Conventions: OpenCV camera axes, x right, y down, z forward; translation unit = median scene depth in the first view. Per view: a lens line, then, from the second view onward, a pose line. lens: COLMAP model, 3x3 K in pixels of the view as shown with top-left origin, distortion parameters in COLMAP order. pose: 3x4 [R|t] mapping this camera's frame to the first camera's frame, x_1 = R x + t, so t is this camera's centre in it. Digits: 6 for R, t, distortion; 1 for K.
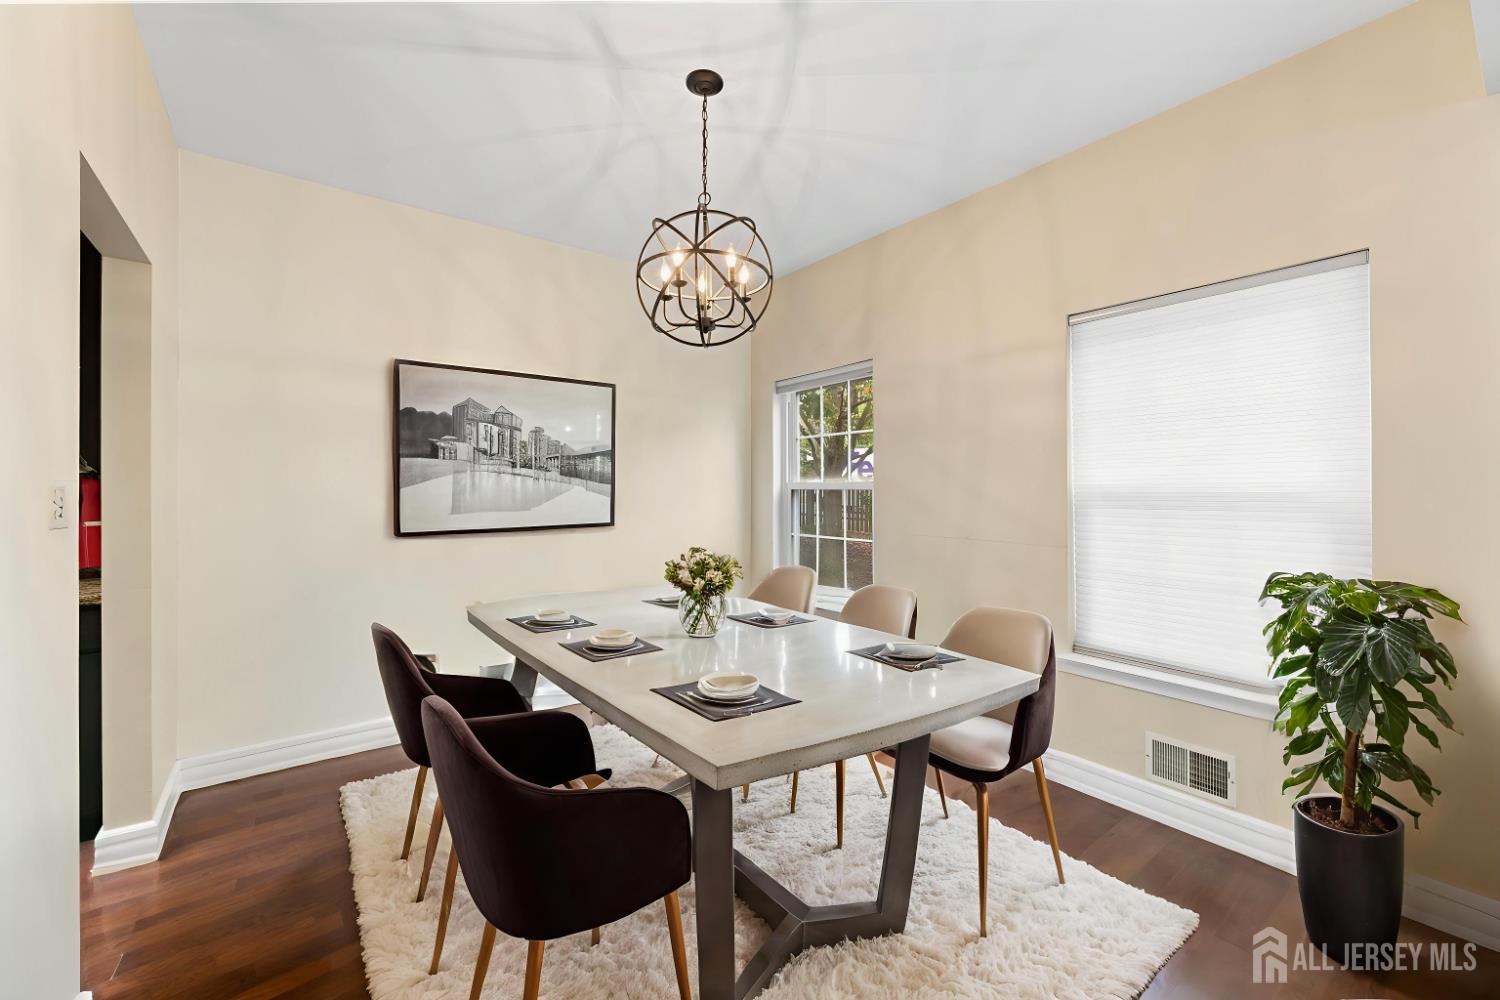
lens RADIAL K [[600.1, 0, 753.7], [0, 600.1, 492.5], [0, 0, 1]] dist [0.002118, 0.000228]
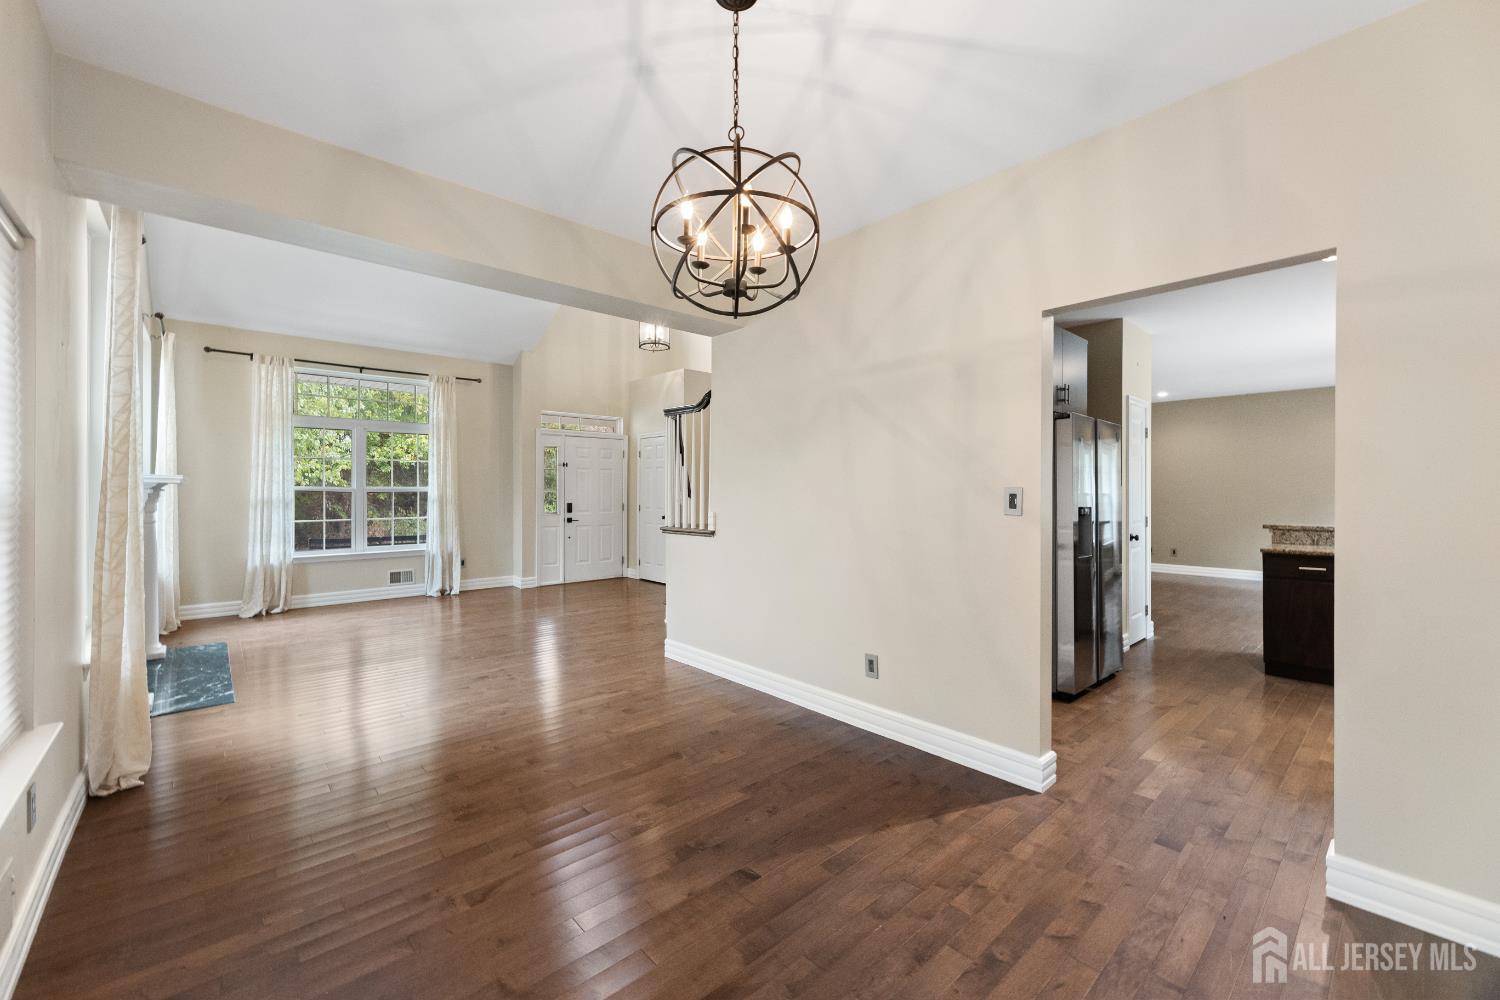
lens RADIAL K [[600.1, 0, 753.7], [0, 600.1, 492.5], [0, 0, 1]] dist [0.002118, 0.000228]
pose [[-0.996424, -0.002062, -0.084464, -0.037584], [-0.002326, 0.999993, 0.003027, -0.006185], [0.084457, 0.003213, -0.996422, 1.794616]]
